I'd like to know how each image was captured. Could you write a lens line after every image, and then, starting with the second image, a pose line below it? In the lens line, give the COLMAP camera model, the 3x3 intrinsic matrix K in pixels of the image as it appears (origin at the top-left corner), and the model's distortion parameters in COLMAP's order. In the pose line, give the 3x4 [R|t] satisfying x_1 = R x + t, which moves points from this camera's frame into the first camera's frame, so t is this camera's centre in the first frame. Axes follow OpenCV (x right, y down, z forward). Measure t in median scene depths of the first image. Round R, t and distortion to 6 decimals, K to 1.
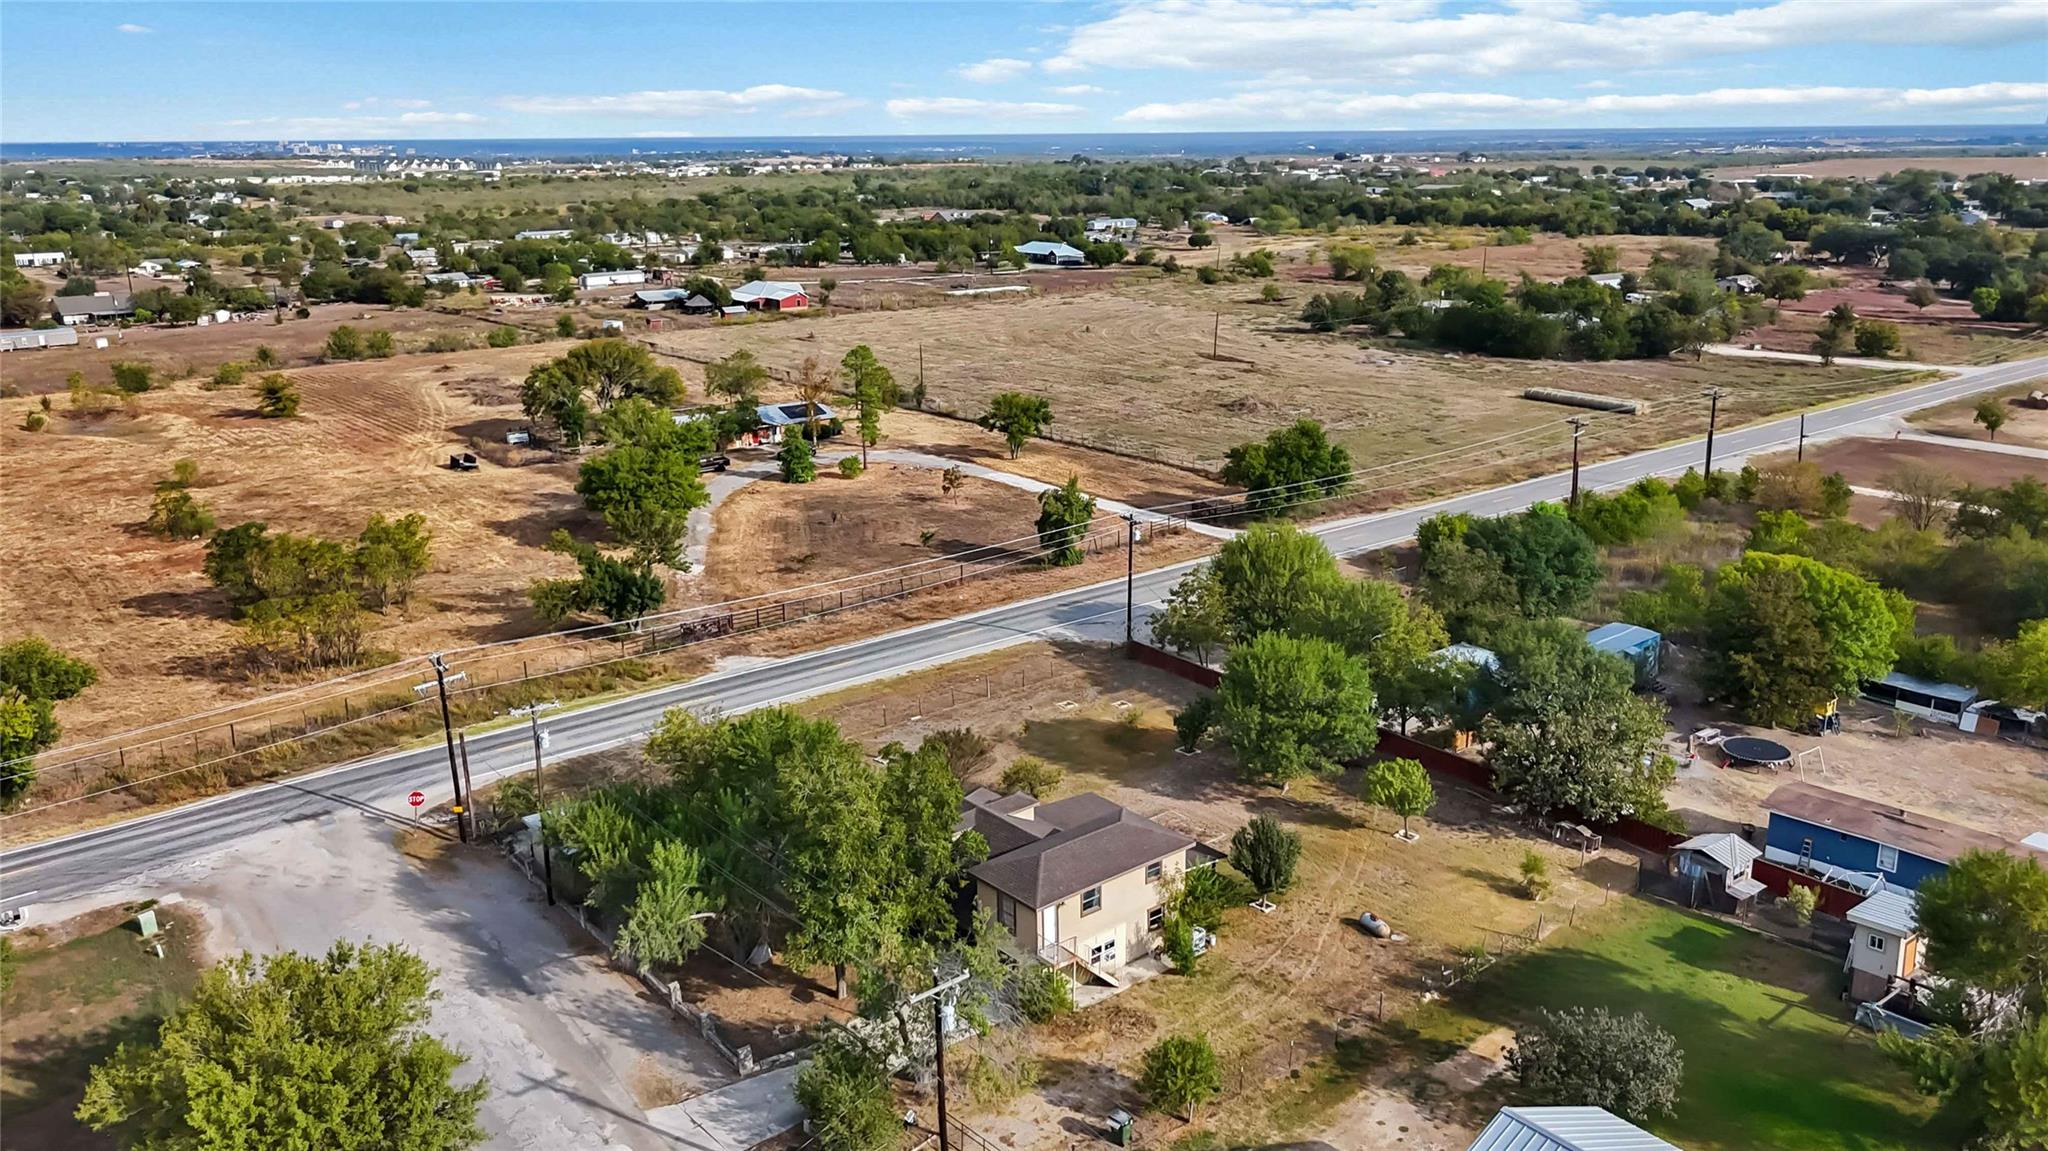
lens RADIAL K [[1484.0, 0, 1024.0], [0, 1484.0, 575.5], [0, 0, 1]] dist [0.084518, -0.095666]
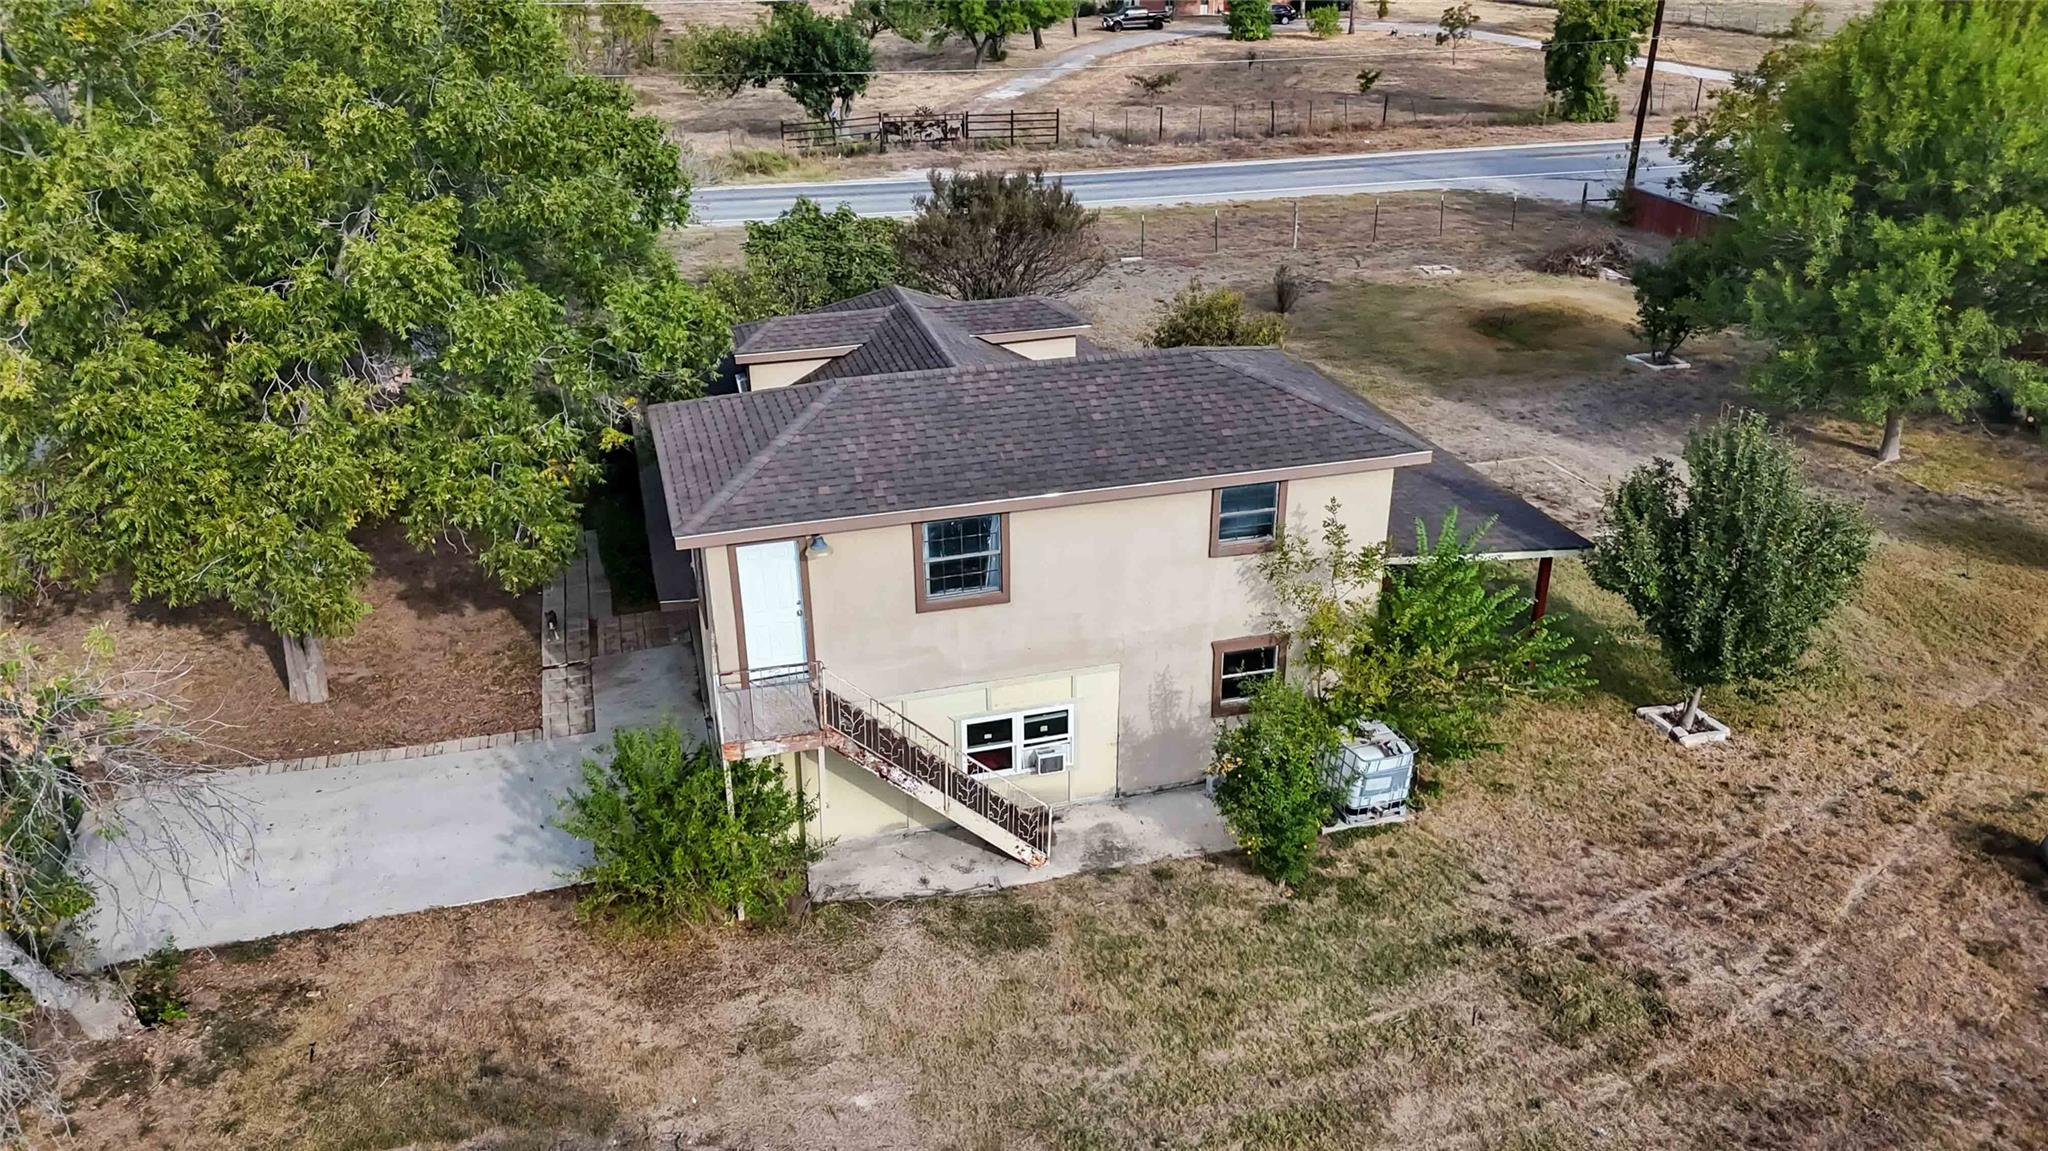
lens RADIAL K [[1484.0, 0, 1024.0], [0, 1484.0, 575.5], [0, 0, 1]] dist [0.084518, -0.095666]
pose [[0.912682, 0.179949, -0.366920, 0.148652], [-0.115189, 0.974709, 0.191506, 0.152684], [0.392101, -0.132519, 0.910327, 0.689272]]
